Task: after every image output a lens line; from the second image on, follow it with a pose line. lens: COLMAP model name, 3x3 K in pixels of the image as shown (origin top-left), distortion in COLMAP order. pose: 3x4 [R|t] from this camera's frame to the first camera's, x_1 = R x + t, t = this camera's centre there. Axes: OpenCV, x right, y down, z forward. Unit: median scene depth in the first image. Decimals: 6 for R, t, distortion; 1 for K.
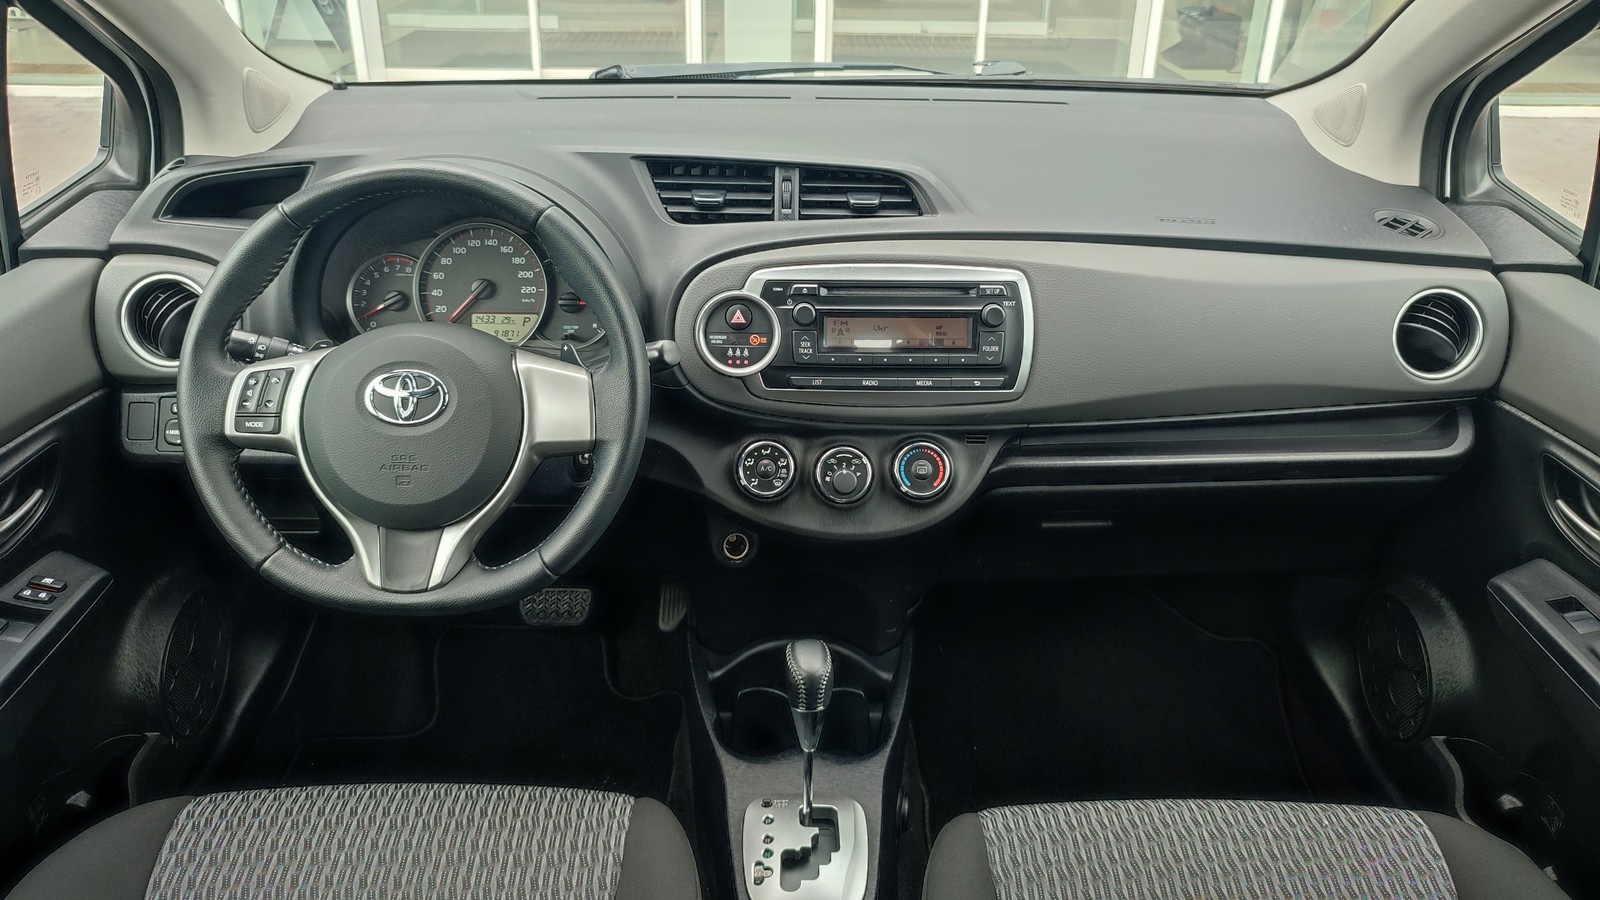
lens RADIAL K [[1158.6, 0, 800.4], [0, 1158.6, 369.9], [0, 0, 1]] dist [0.003574, -0.003364]
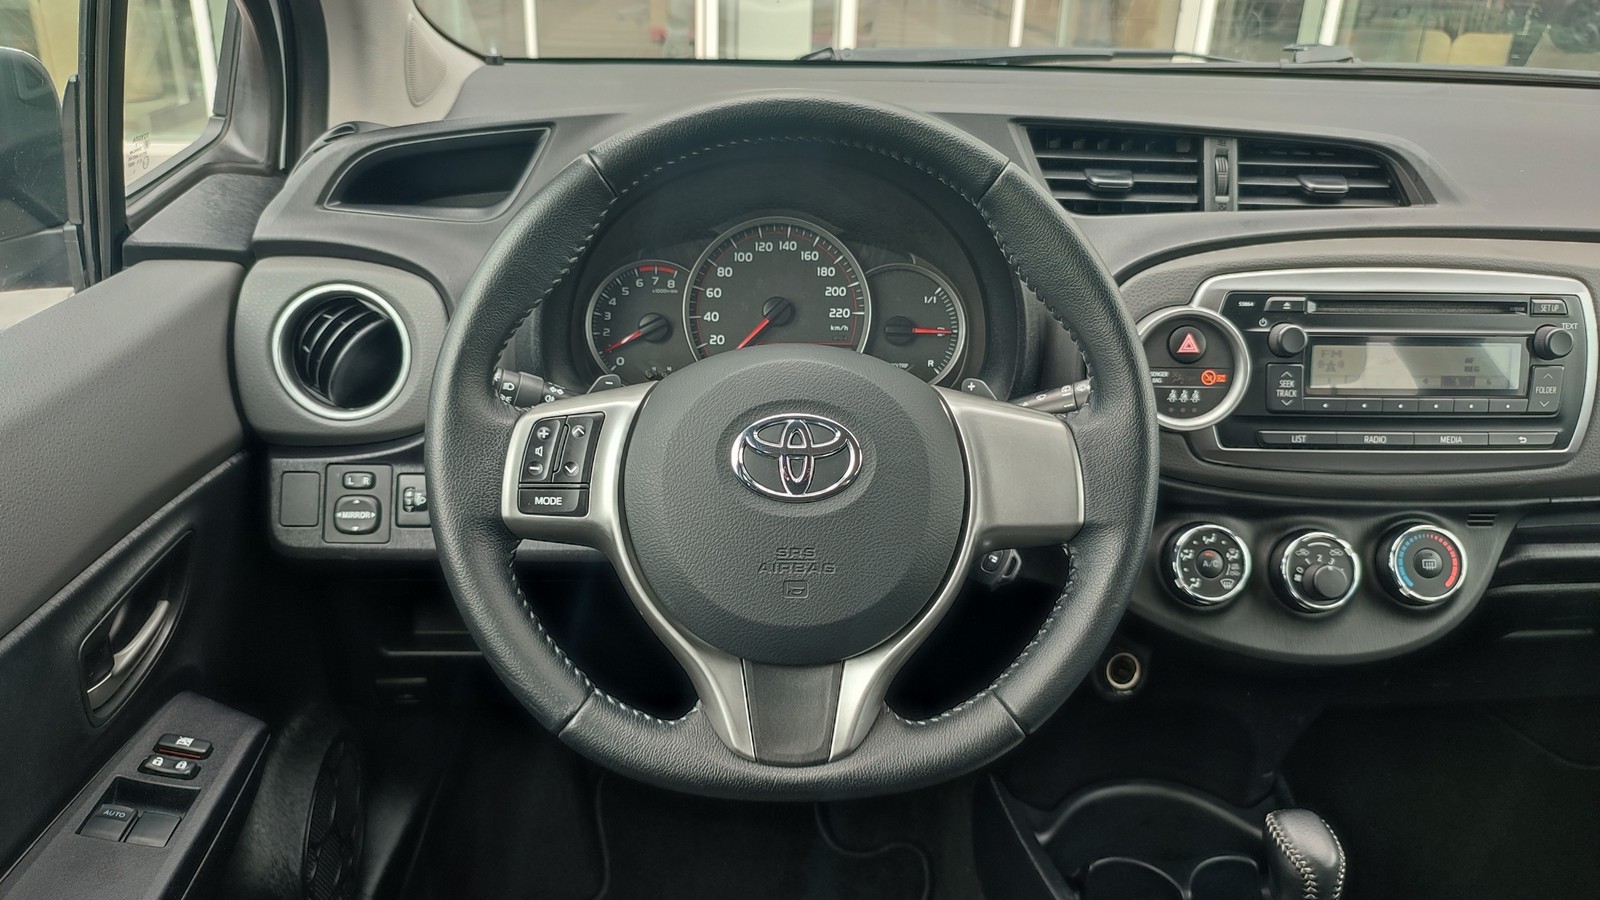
lens RADIAL K [[1167.0, 0, 800.0], [0, 1167.0, 450.0], [0, 0, 1]] dist [0.005345, -0.006495]
pose [[0.999341, -0.002506, 0.036201, -0.303282], [0.002641, 0.999990, -0.003691, 0.018779], [-0.036191, 0.003784, 0.999338, 0.304726]]
